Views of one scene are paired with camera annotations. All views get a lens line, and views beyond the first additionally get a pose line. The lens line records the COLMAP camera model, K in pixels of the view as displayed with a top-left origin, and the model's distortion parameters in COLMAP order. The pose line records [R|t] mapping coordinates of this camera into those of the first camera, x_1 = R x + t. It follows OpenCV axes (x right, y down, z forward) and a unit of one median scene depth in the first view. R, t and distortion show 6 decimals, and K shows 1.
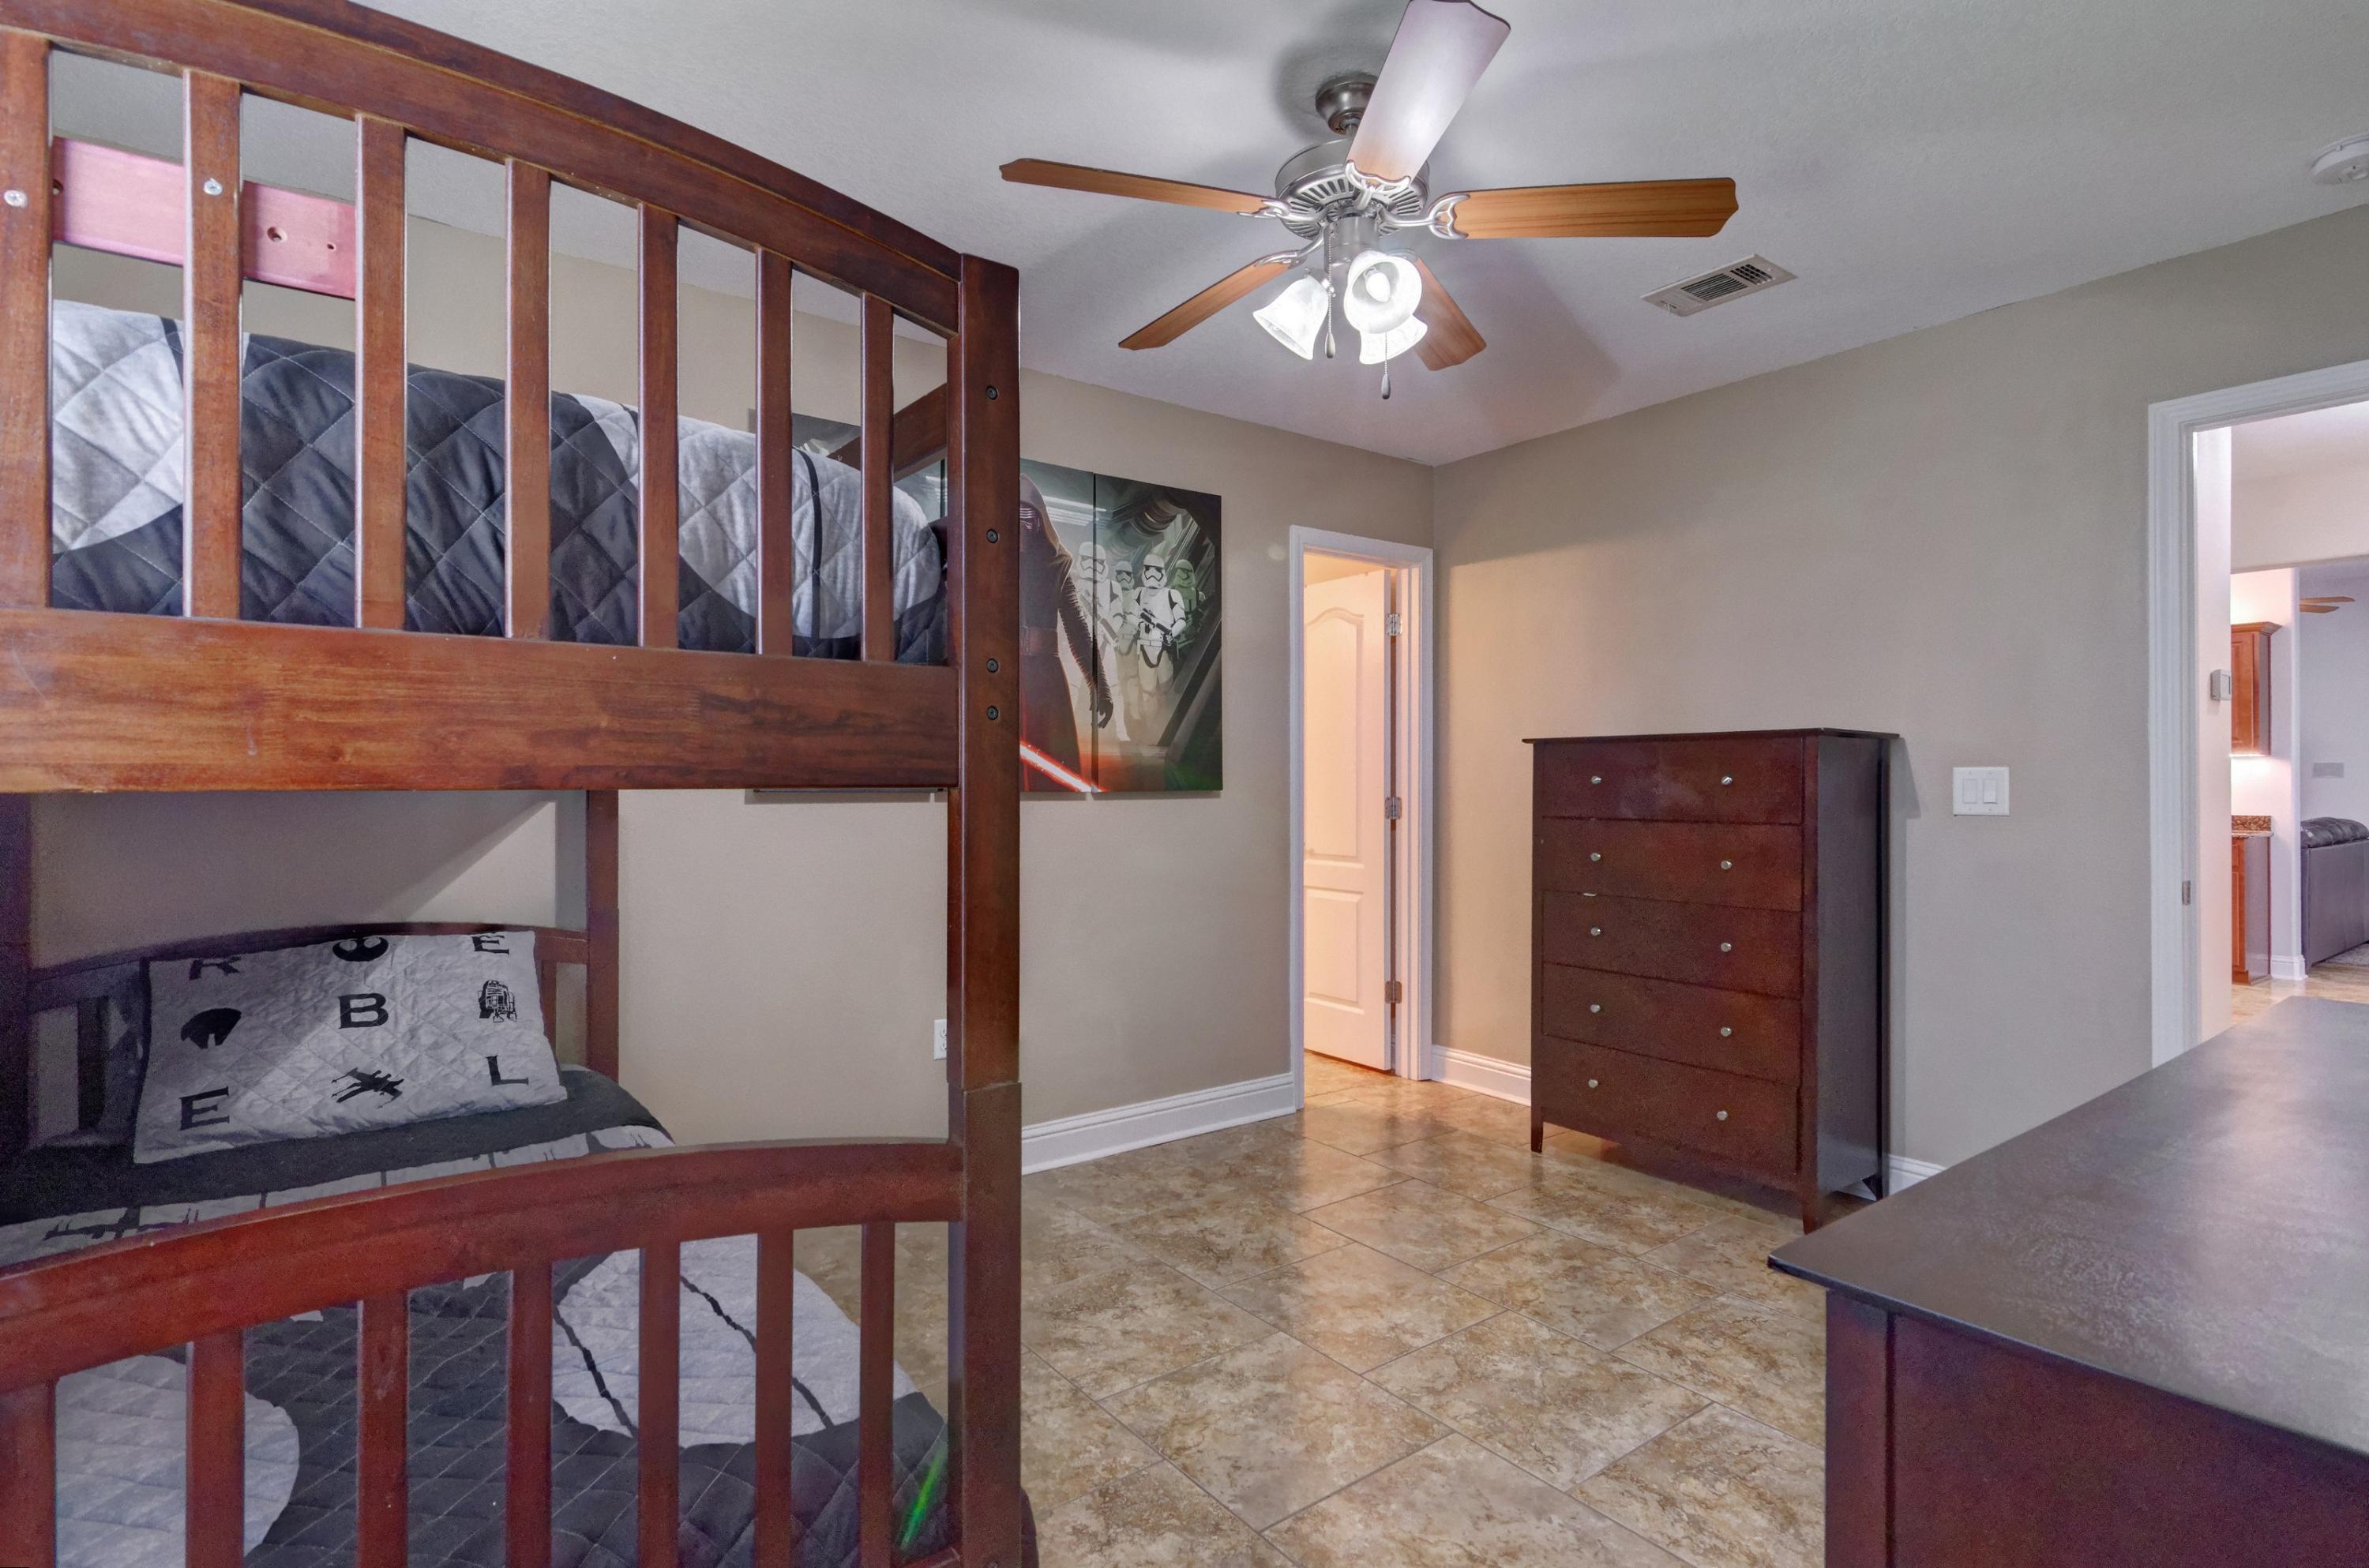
lens RADIAL K [[1143.1, 0, 1182.6], [0, 1143.1, 781.1], [0, 0, 1]] dist [0.005558, -0.002891]
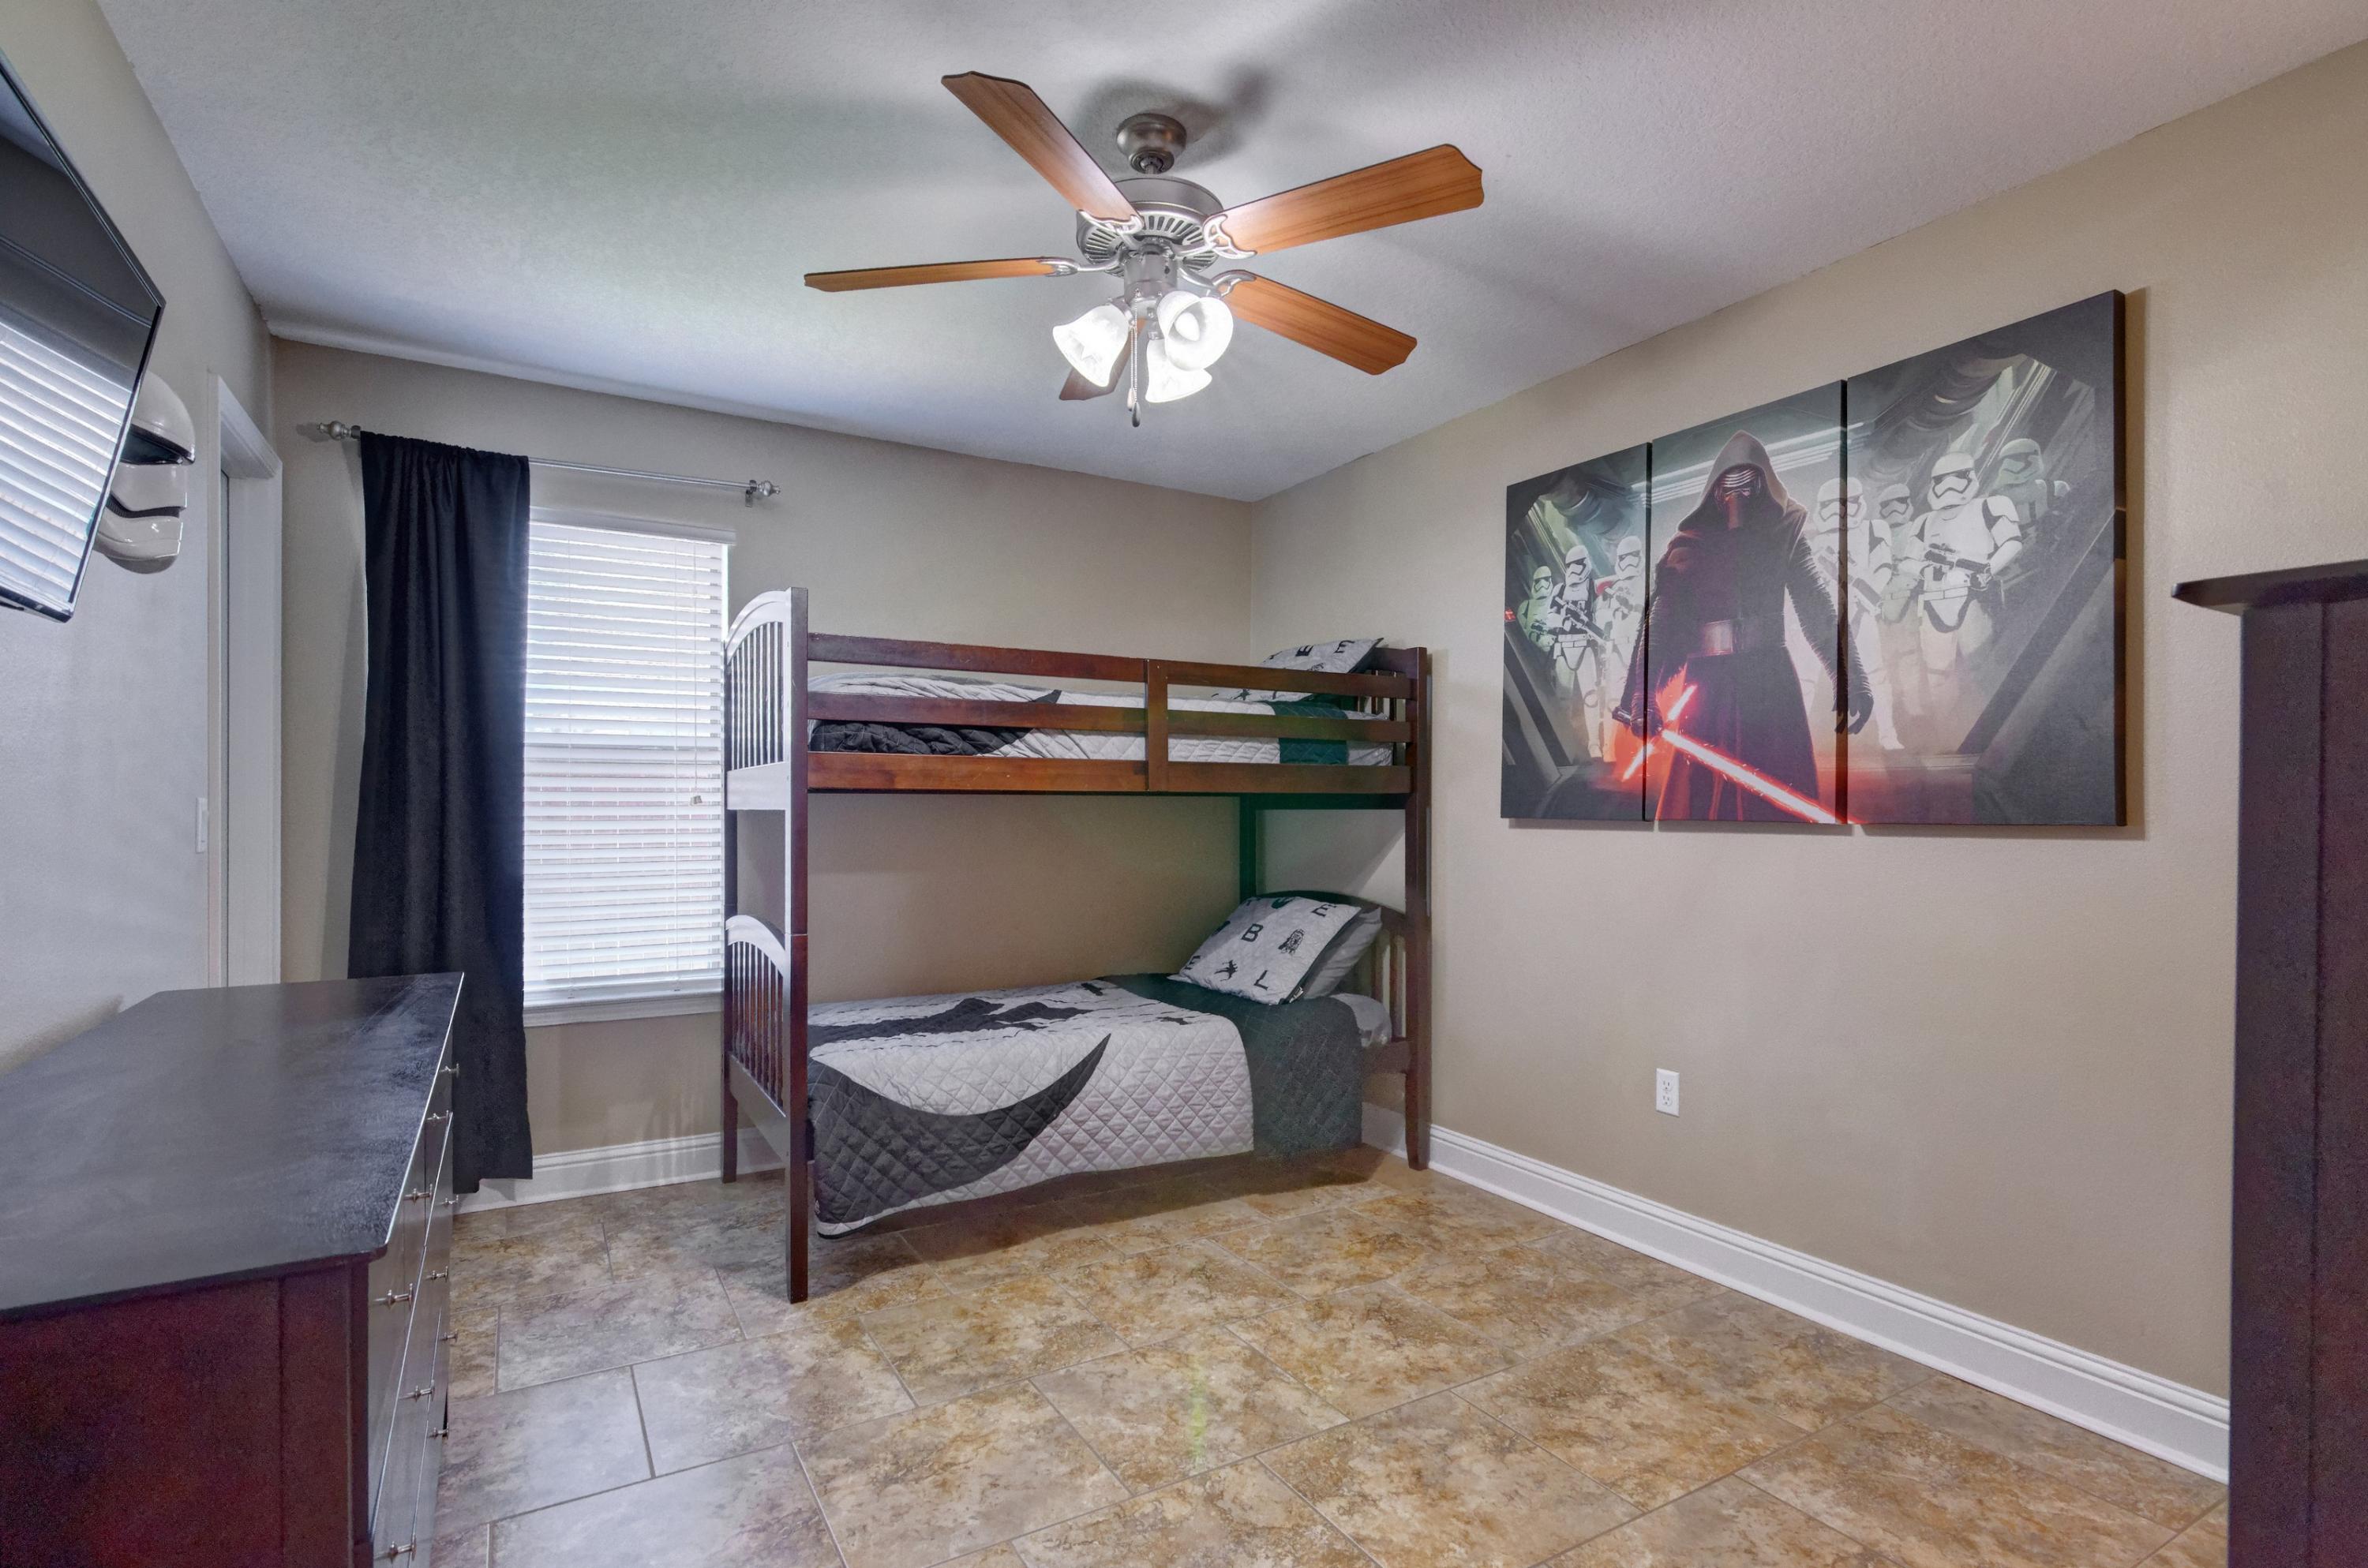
lens RADIAL K [[1142.6, 0, 1197.8], [0, 1142.6, 819.5], [0, 0, 1]] dist [0.005558, -0.002891]
pose [[-0.098998, 0.008614, -0.995050, 0.675704], [-0.002861, 0.999956, 0.008942, 0.001799], [0.995084, 0.003732, -0.098969, 0.663783]]
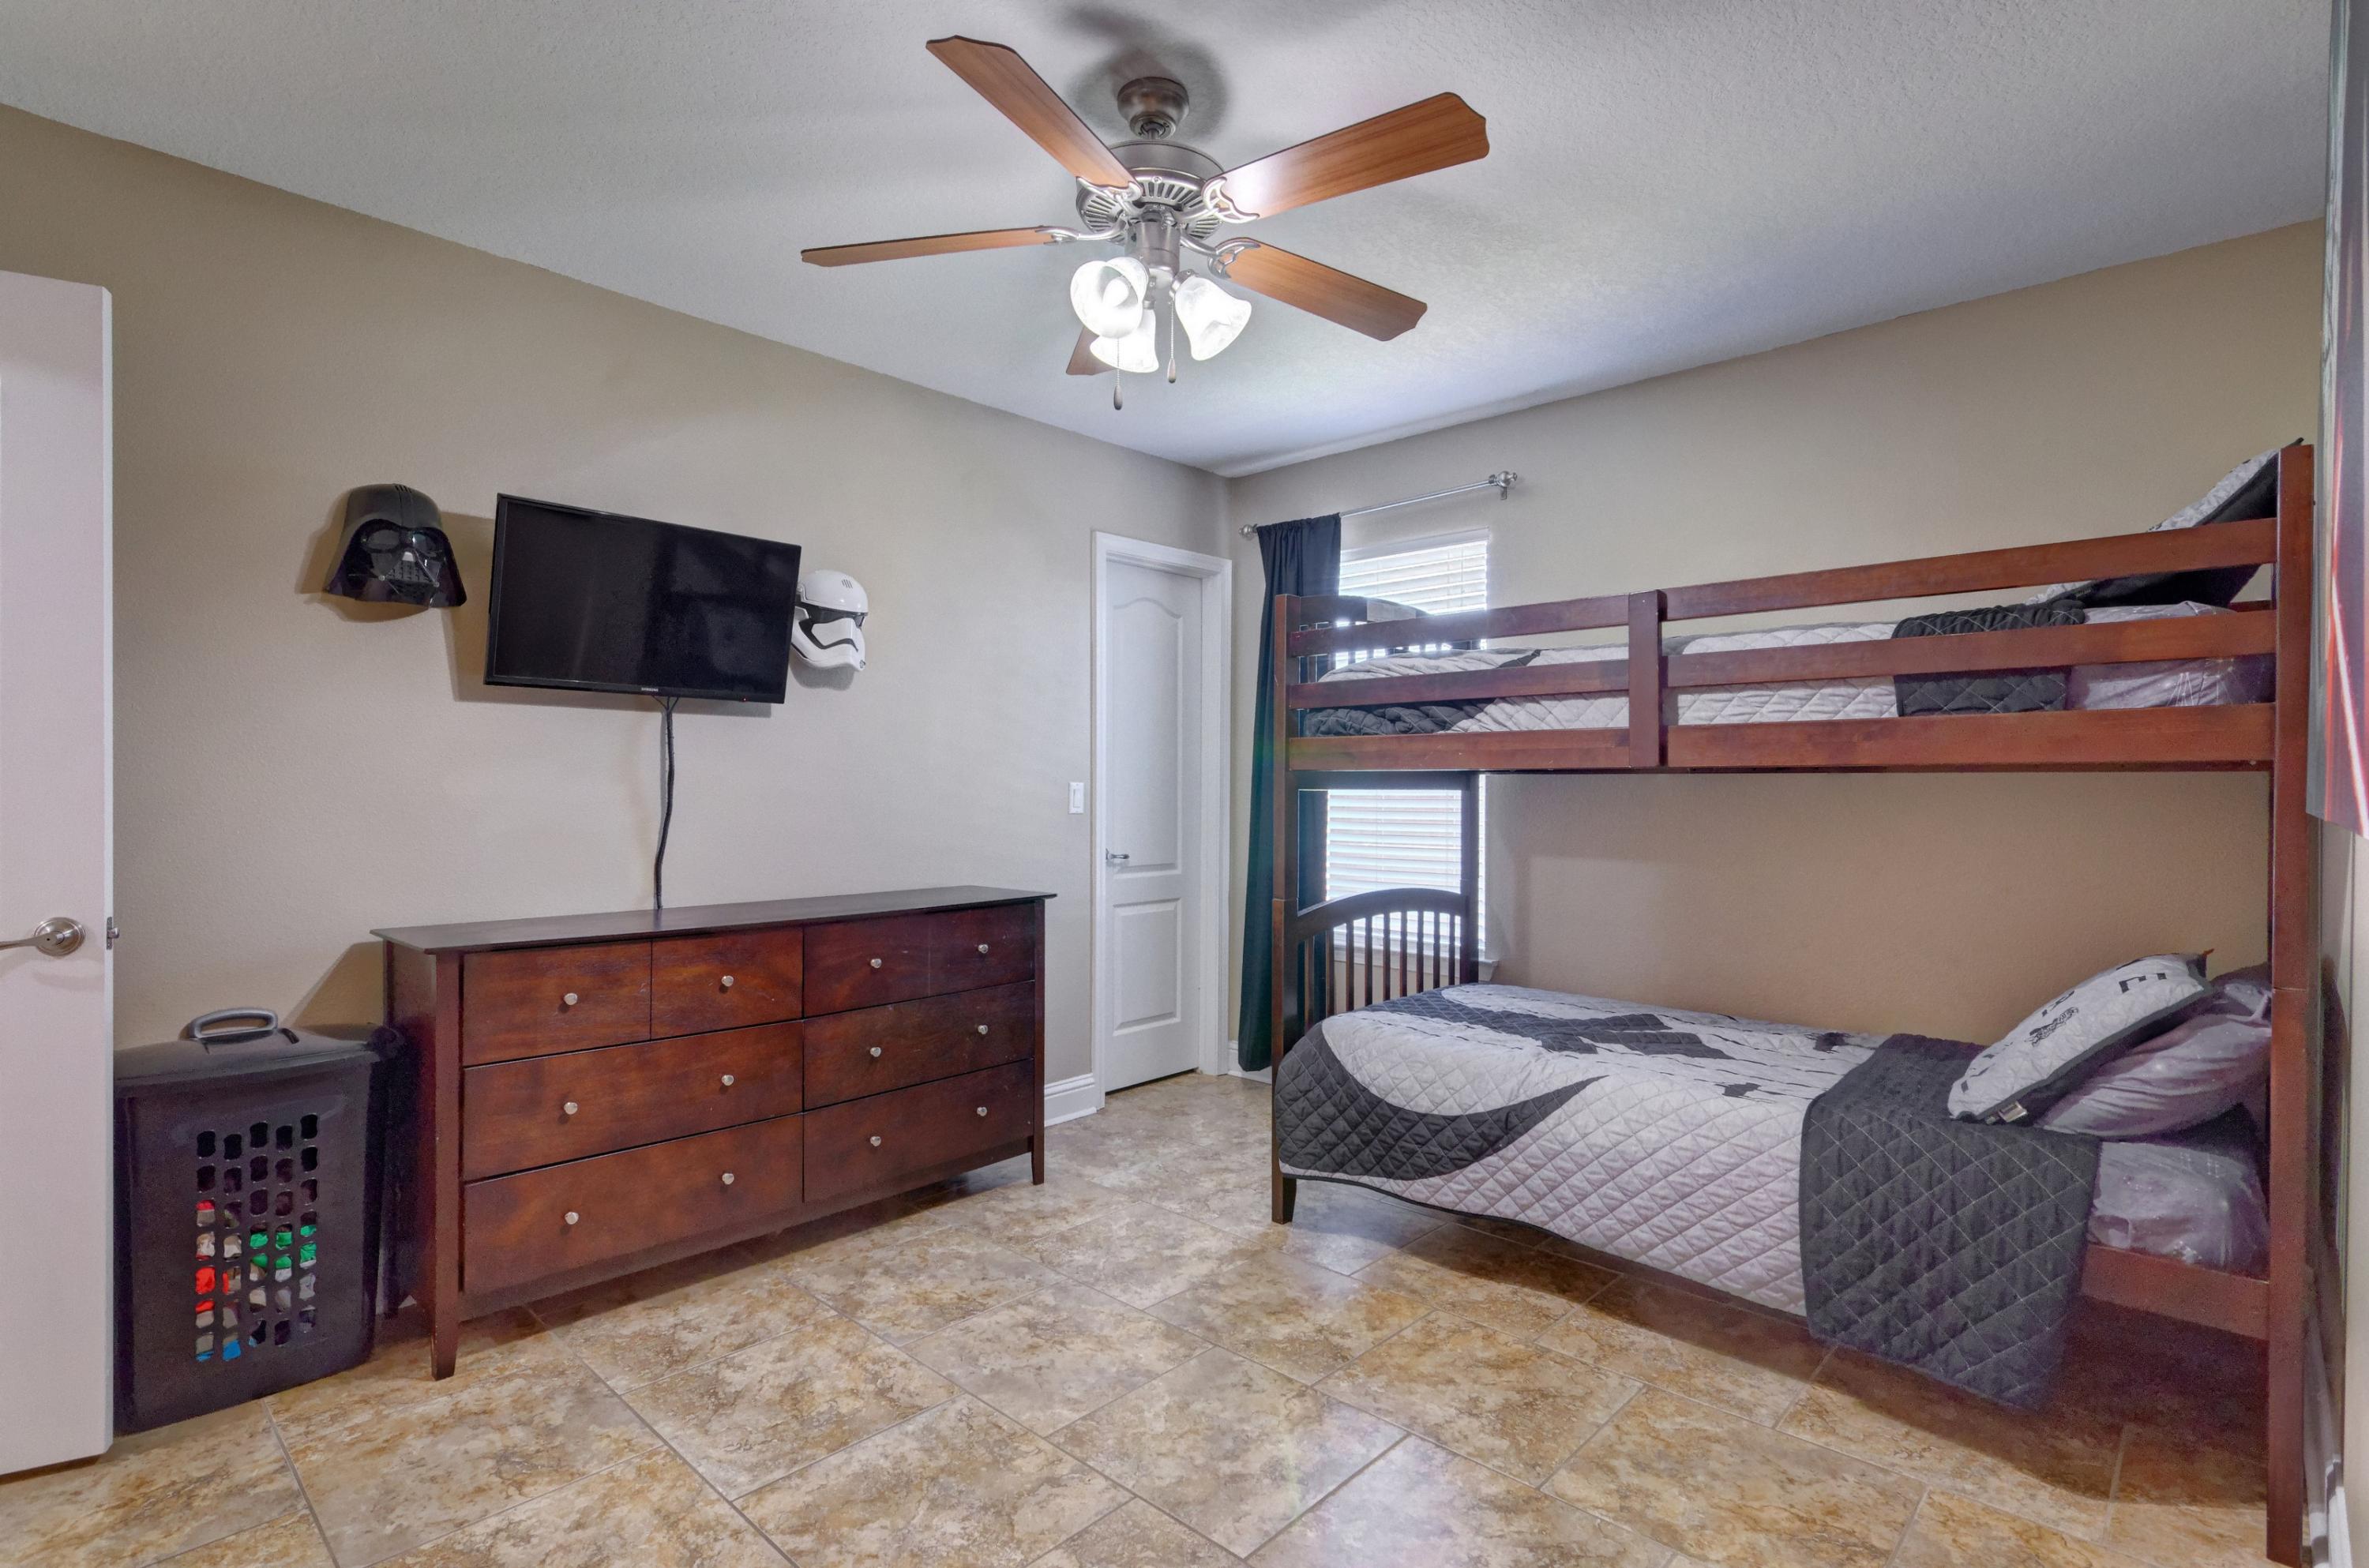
lens RADIAL K [[1143.1, 0, 1192.7], [0, 1143.1, 797.8], [0, 0, 1]] dist [0.005558, -0.002891]
pose [[-0.984119, -0.002374, -0.177497, 0.167363], [-0.004361, 0.999932, 0.010802, -0.000269], [0.177459, 0.011405, -0.984062, 1.159913]]
